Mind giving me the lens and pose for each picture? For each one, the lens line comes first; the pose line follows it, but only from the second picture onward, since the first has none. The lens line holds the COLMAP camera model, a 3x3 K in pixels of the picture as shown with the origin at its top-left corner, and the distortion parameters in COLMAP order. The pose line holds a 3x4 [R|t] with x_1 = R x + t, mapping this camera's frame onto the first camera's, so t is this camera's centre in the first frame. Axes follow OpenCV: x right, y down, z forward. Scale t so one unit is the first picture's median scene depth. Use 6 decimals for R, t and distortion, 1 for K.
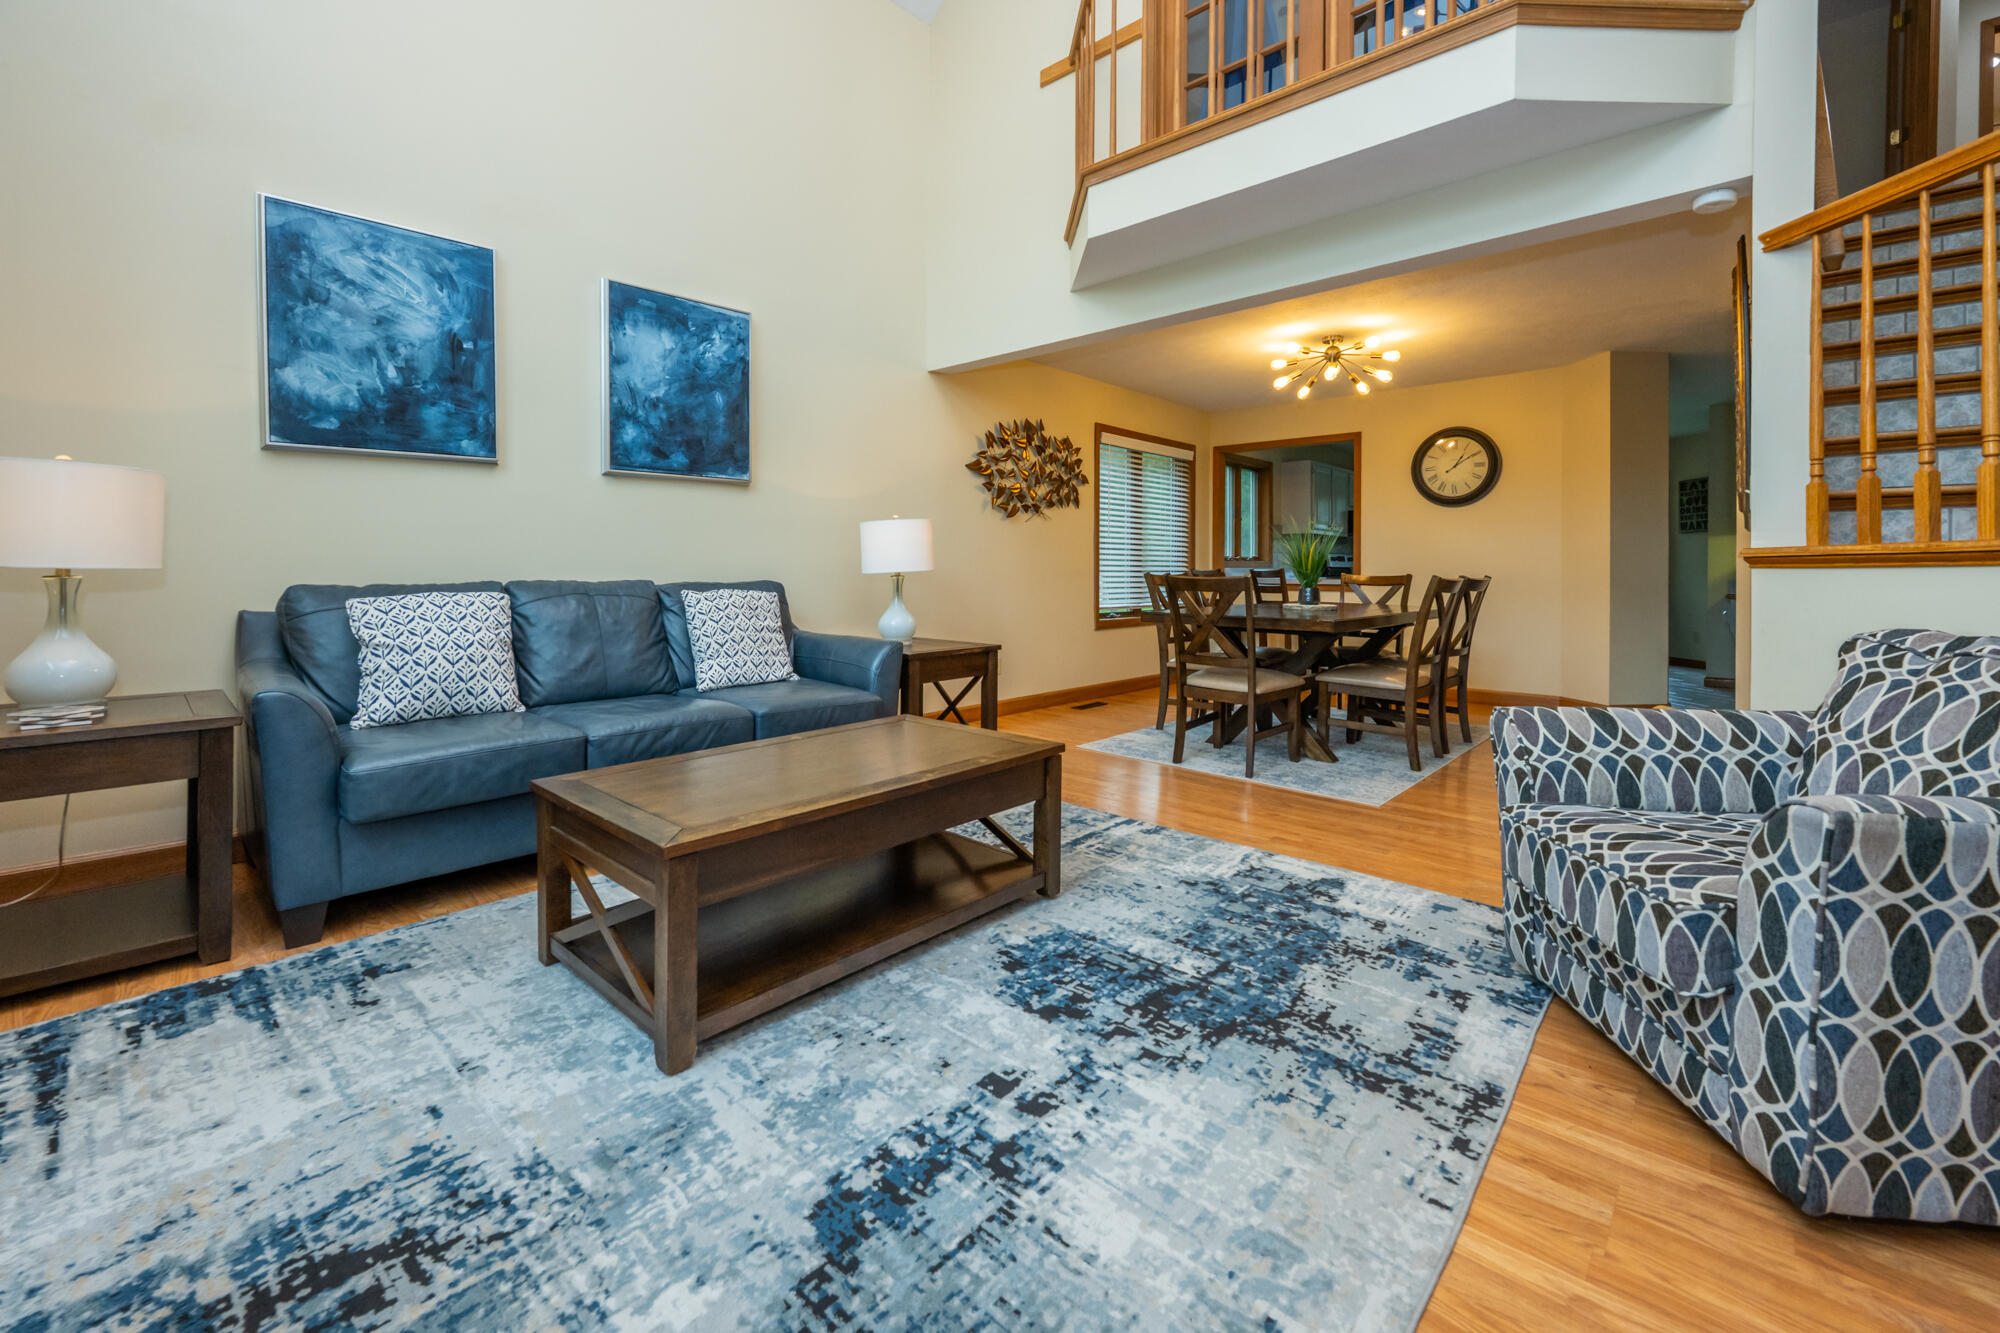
lens RADIAL K [[818.9, 0, 982.6], [0, 818.9, 577.5], [0, 0, 1]] dist [-0.001838, 0.000164]
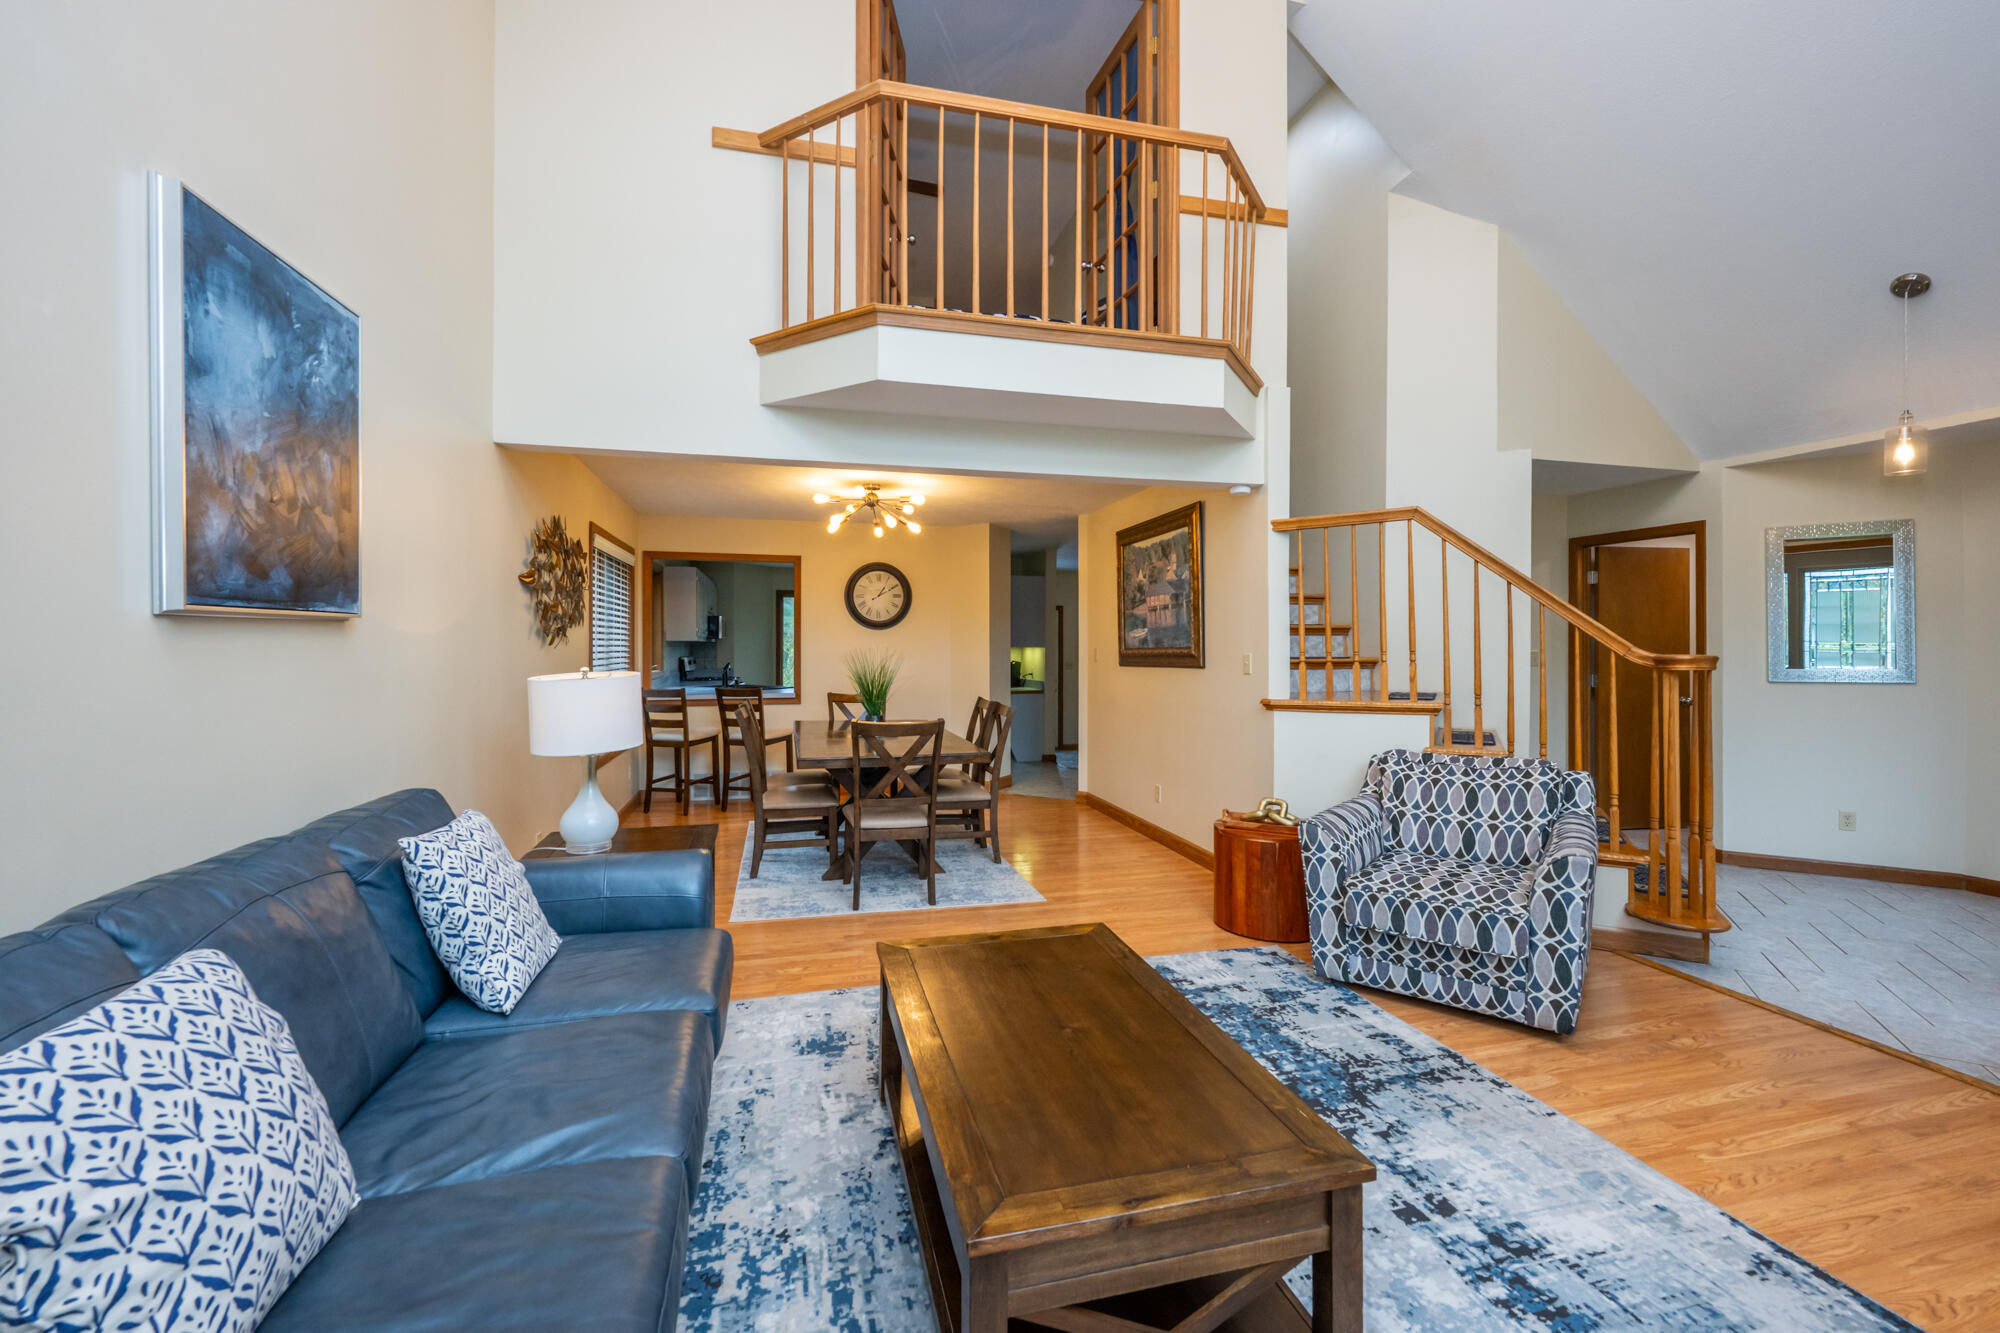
lens RADIAL K [[818.9, 0, 1001.0], [0, 818.9, 652.6], [0, 0, 1]] dist [-0.001838, 0.000164]
pose [[0.538578, -0.008991, 0.842528, -0.981808], [0.007885, 0.999953, 0.005630, -0.173715], [-0.842539, 0.003611, 0.538624, 0.623858]]
